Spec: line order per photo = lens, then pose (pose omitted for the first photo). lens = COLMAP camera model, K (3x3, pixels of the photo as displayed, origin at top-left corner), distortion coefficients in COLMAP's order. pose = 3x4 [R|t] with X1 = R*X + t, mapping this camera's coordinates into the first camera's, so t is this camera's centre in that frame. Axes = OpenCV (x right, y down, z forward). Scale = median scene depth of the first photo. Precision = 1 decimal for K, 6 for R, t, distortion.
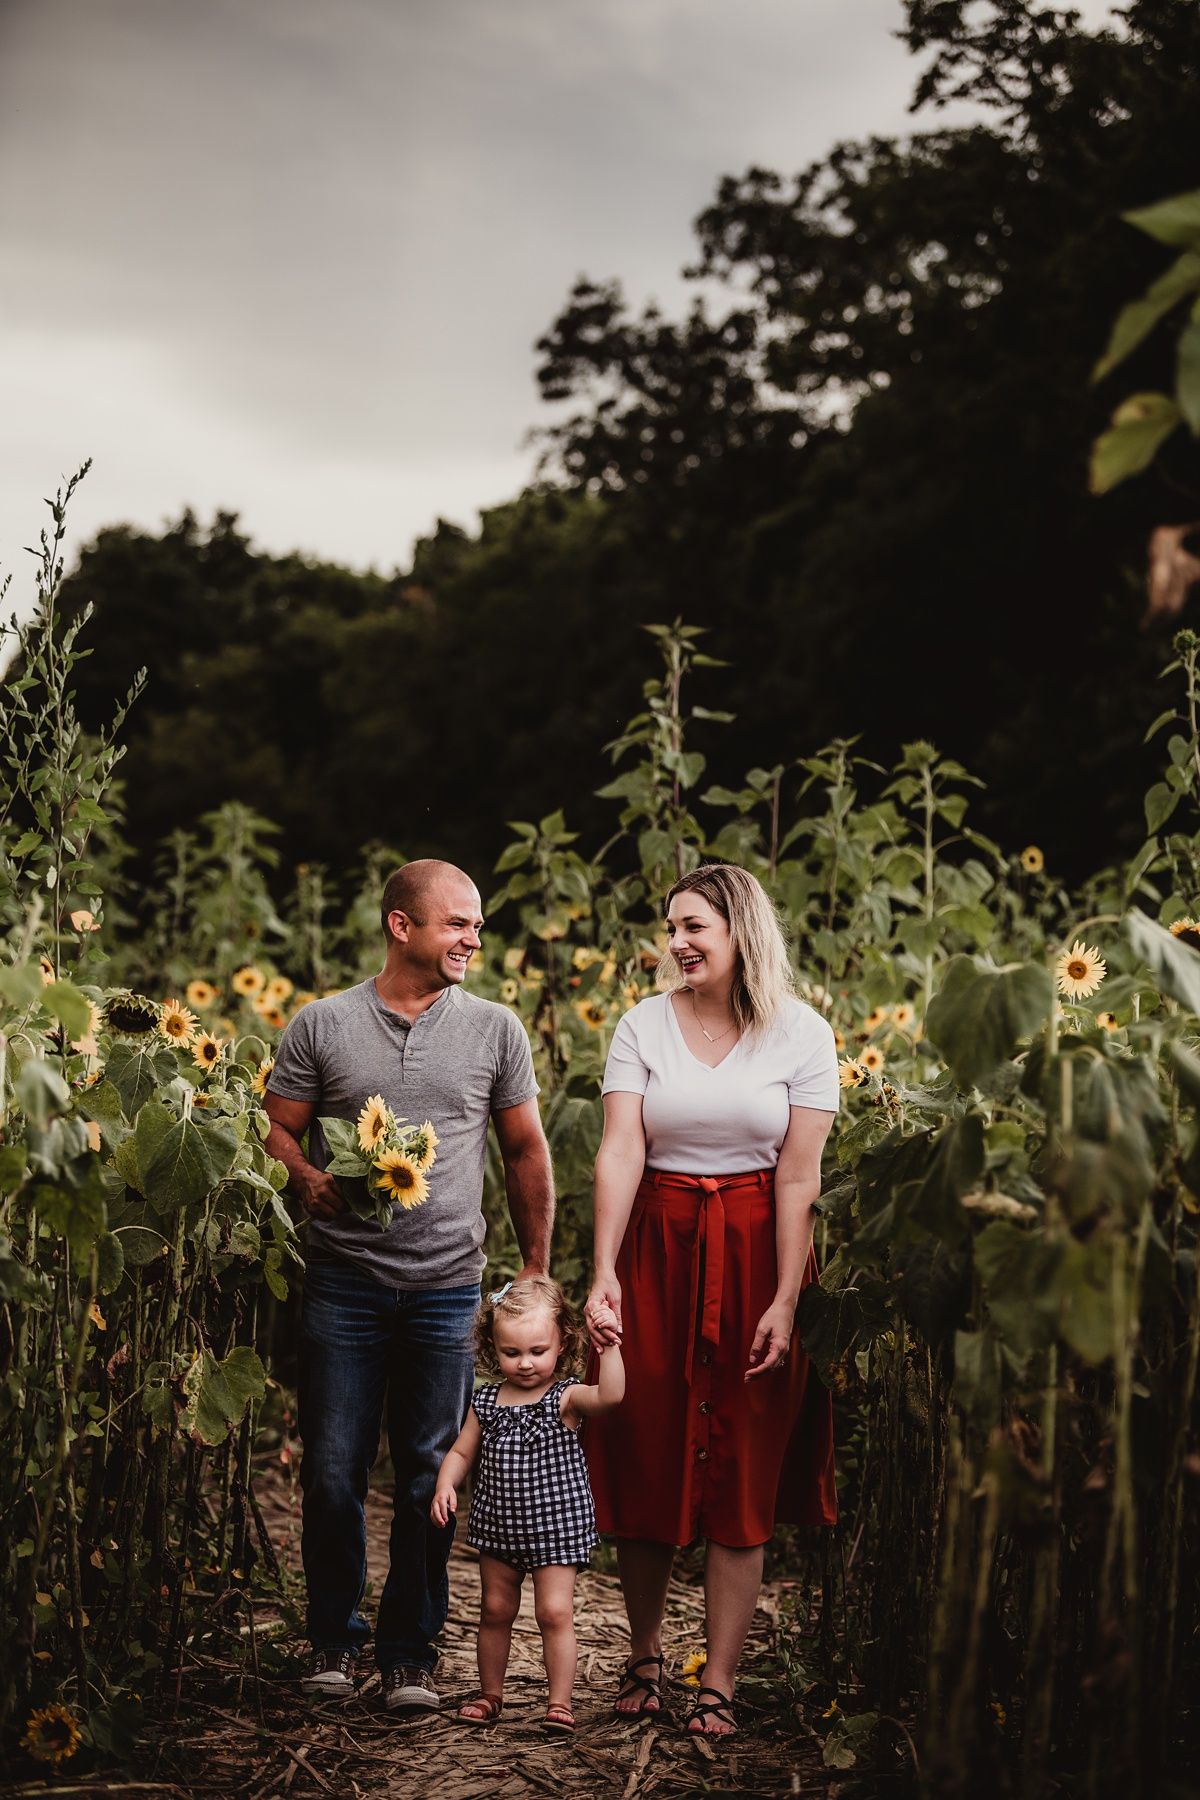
lens RADIAL K [[4853.5, 0, 598.4], [0, 4853.5, 901.7], [0, 0, 1]] dist [0.332608, 0.000000]
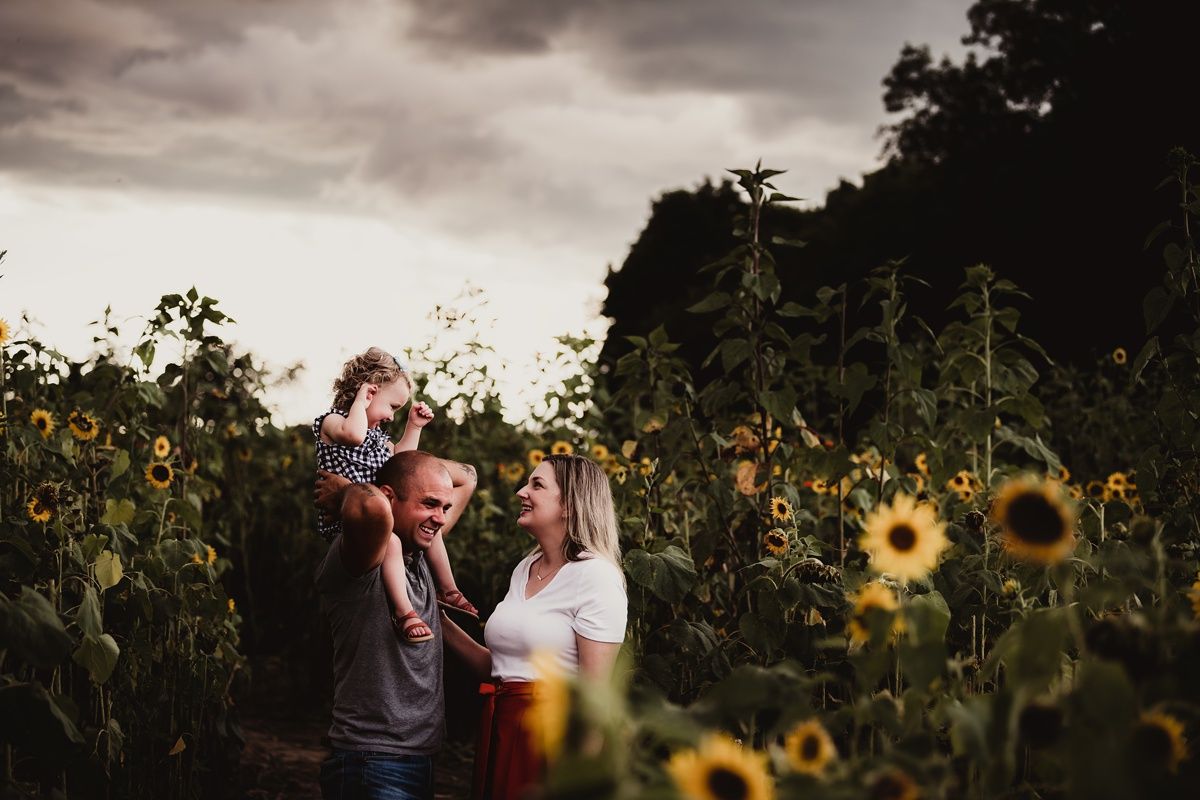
lens RADIAL K [[2436.1, 0, 601.6], [0, 2436.1, 393.8], [0, 0, 1]] dist [0.007043, 0.000000]
pose [[0.989823, -0.016277, -0.141370, 0.015648], [0.016946, 0.999850, 0.003536, -0.001017], [0.141291, -0.005896, 0.989951, 0.100444]]
